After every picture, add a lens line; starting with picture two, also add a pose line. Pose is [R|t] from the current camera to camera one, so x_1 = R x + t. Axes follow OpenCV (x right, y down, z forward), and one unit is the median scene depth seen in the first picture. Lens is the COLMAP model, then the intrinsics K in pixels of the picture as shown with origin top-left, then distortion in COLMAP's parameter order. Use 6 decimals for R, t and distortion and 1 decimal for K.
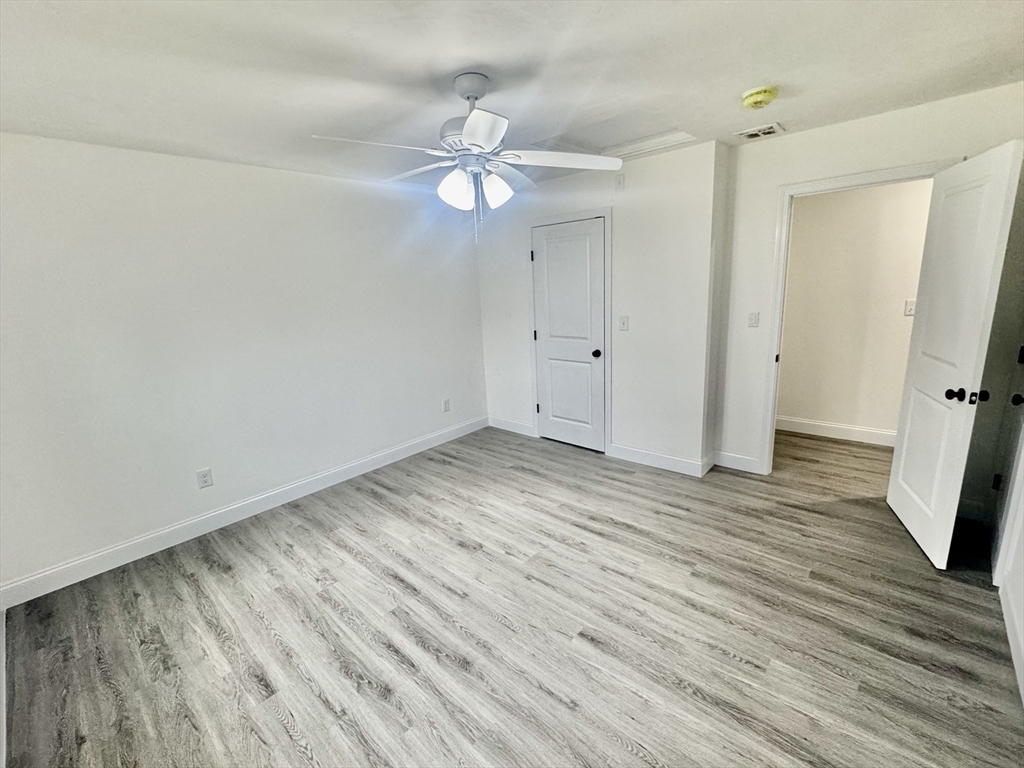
lens RADIAL K [[426.4, 0, 512.0], [0, 426.4, 384.0], [0, 0, 1]] dist [-0.000844, -0.000086]
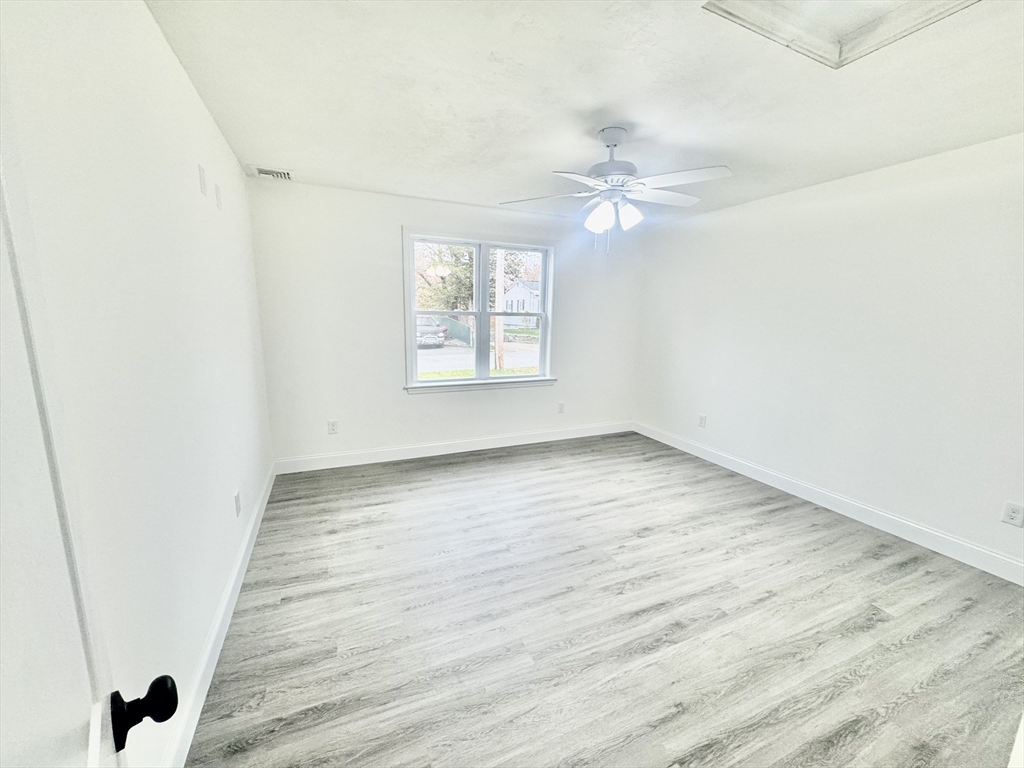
lens RADIAL K [[426.4, 0, 512.0], [0, 426.4, 384.0], [0, 0, 1]] dist [-0.000844, -0.000086]
pose [[-0.404188, 0.191822, -0.894336, 0.885578], [-0.212896, 0.931179, 0.295941, -0.199495], [0.889554, 0.310016, -0.335533, 0.931272]]
